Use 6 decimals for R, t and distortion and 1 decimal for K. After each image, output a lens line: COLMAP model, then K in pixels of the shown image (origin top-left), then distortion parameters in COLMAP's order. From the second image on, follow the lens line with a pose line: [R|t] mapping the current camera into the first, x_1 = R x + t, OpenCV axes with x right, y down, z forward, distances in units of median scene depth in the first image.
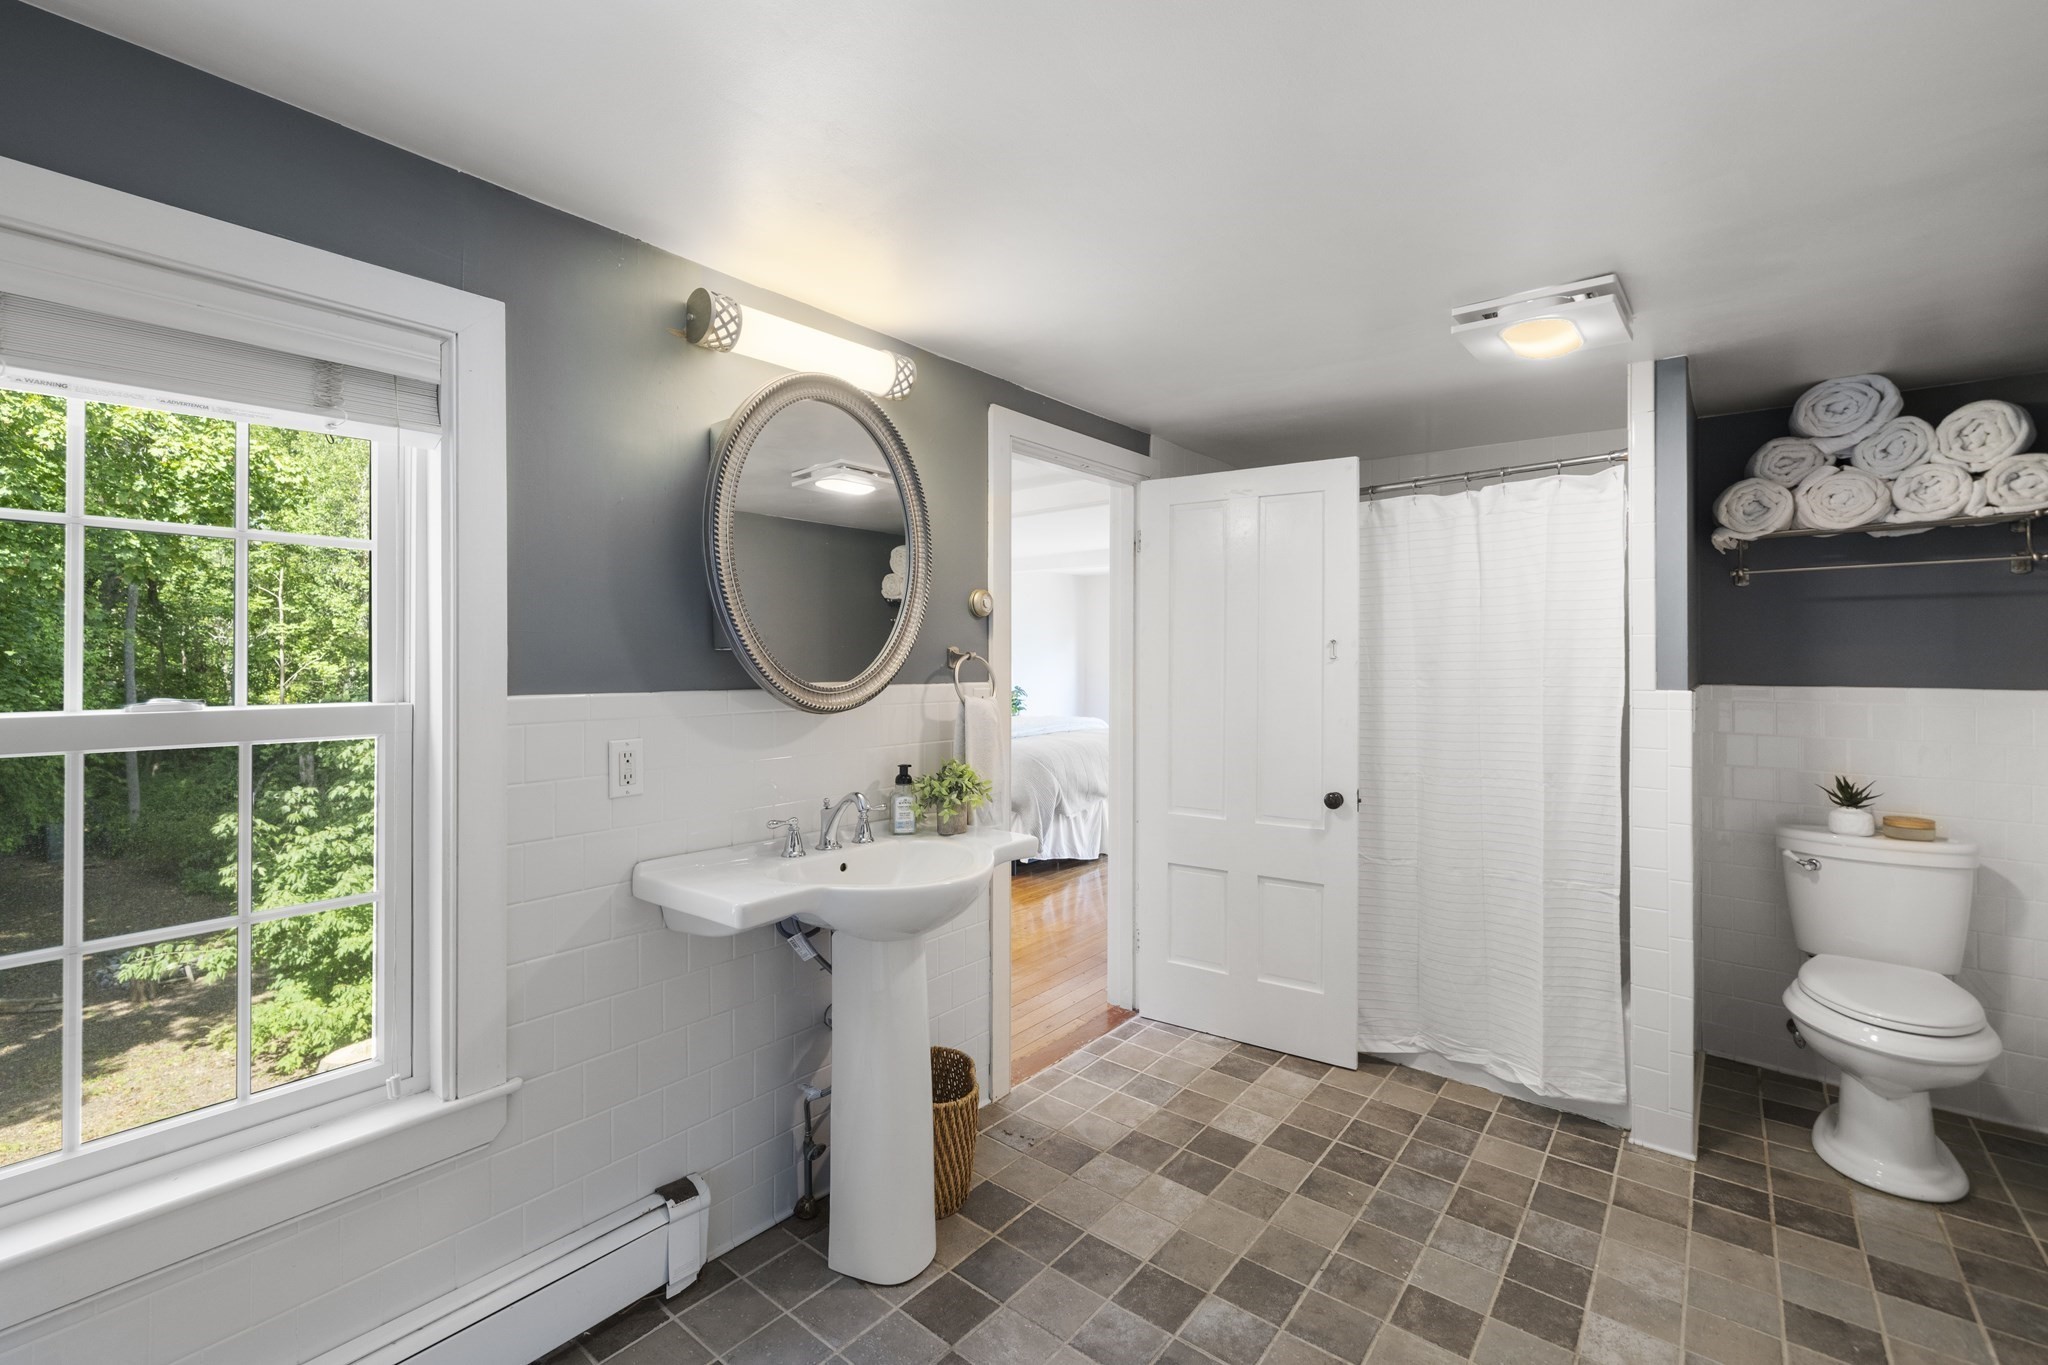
lens RADIAL K [[875.3, 0, 970.8], [0, 875.3, 686.9], [0, 0, 1]] dist [0.001511, -0.000352]
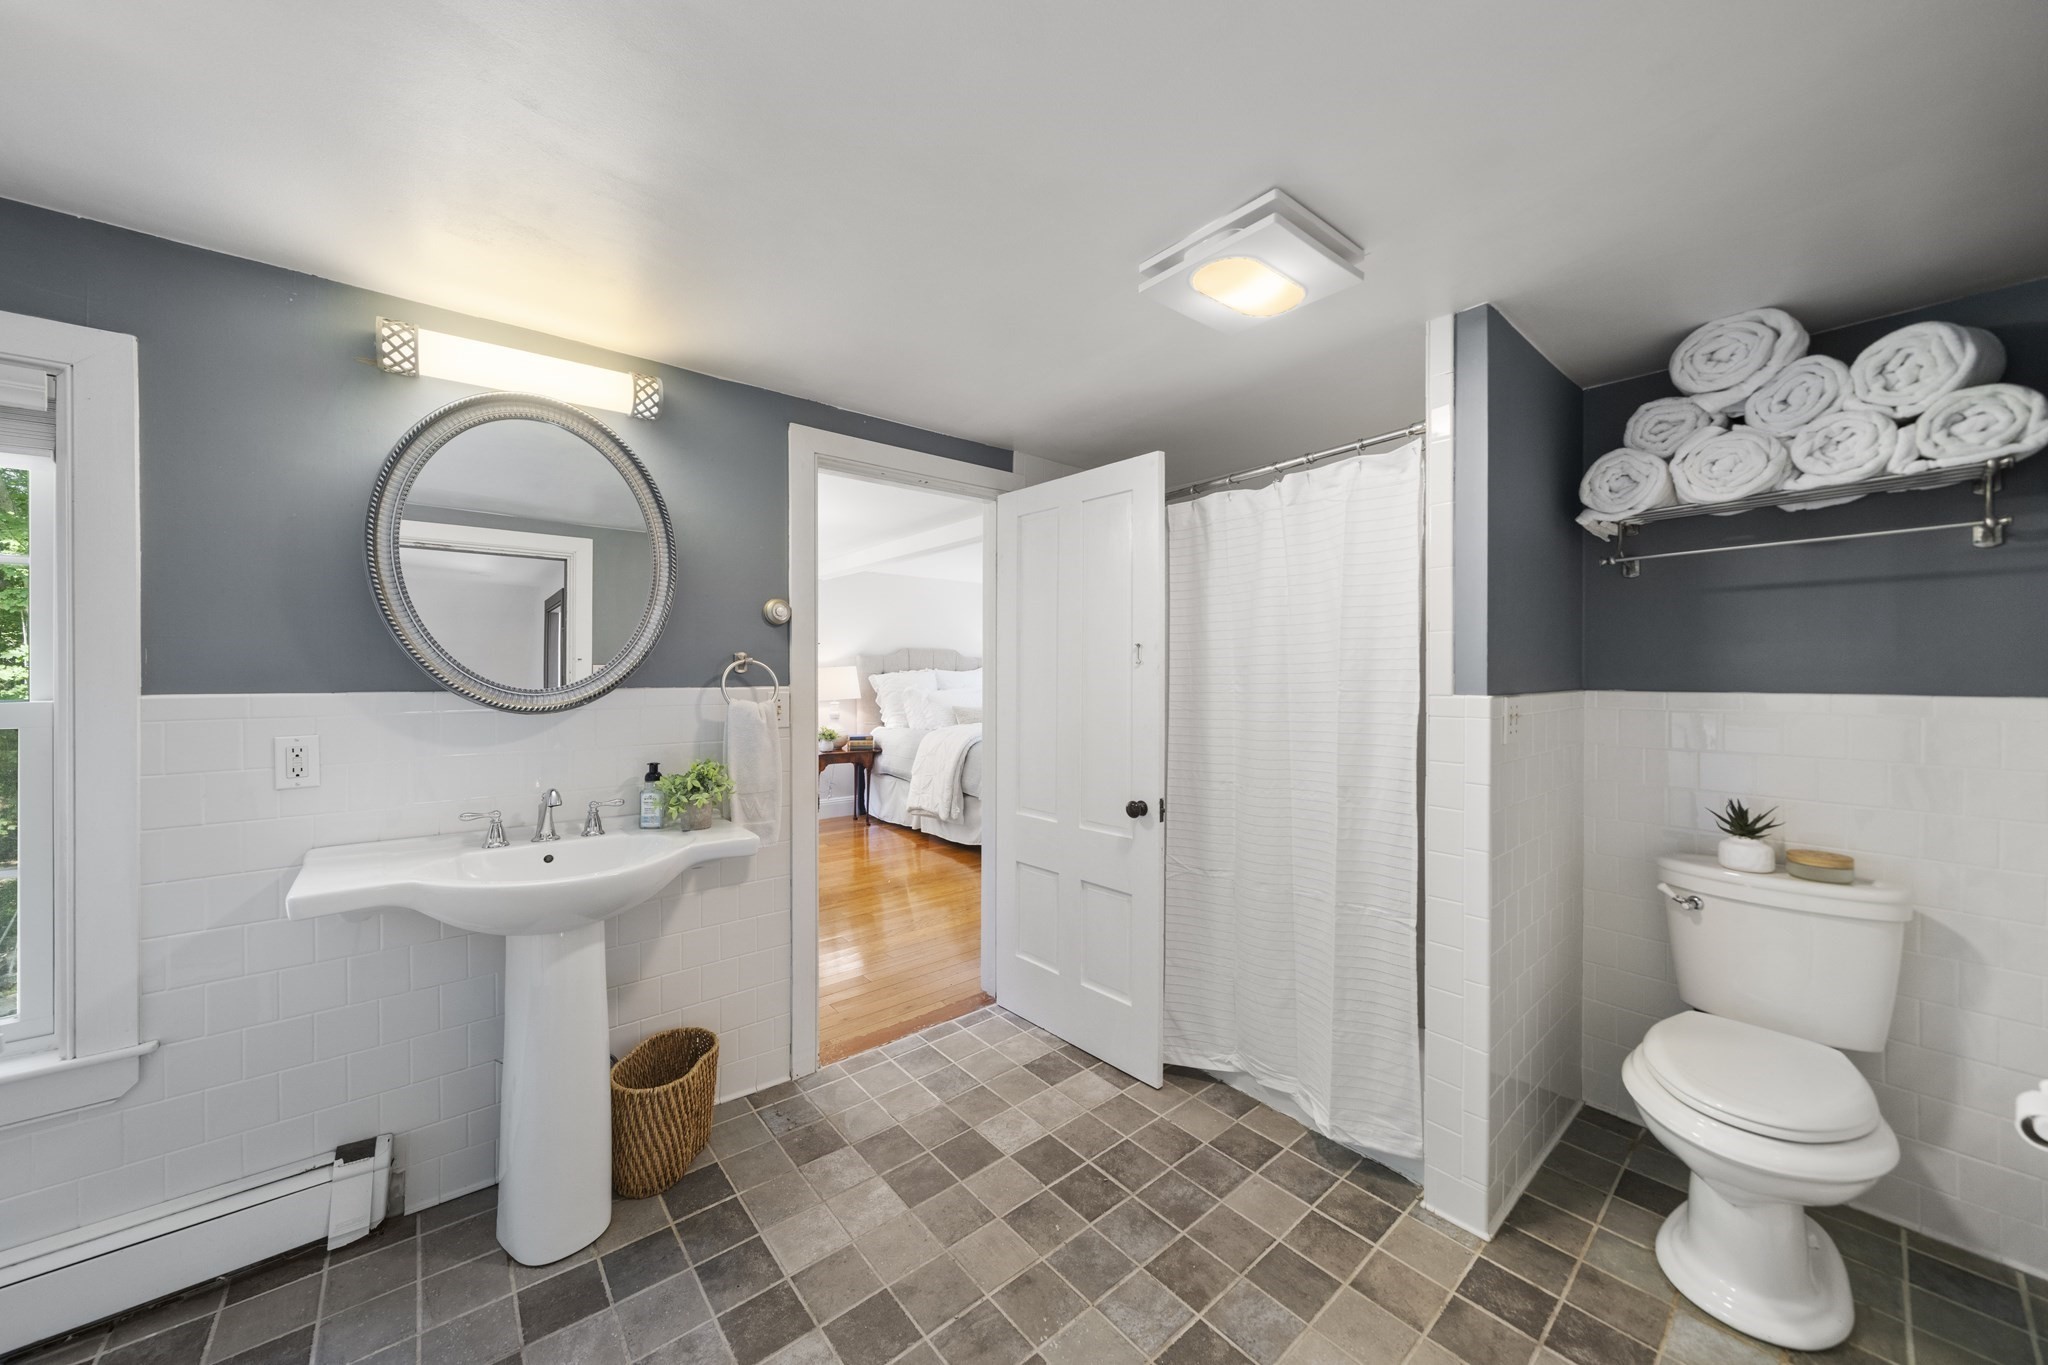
lens RADIAL K [[697.8, 0, 1022.9], [0, 697.8, 702.6], [0, 0, 1]] dist [-0.001999, 0.000124]
pose [[0.981975, 0.004638, -0.188954, 0.524555], [-0.002983, 0.999955, 0.009044, 0.006468], [0.188988, -0.008317, 0.981944, 0.255127]]
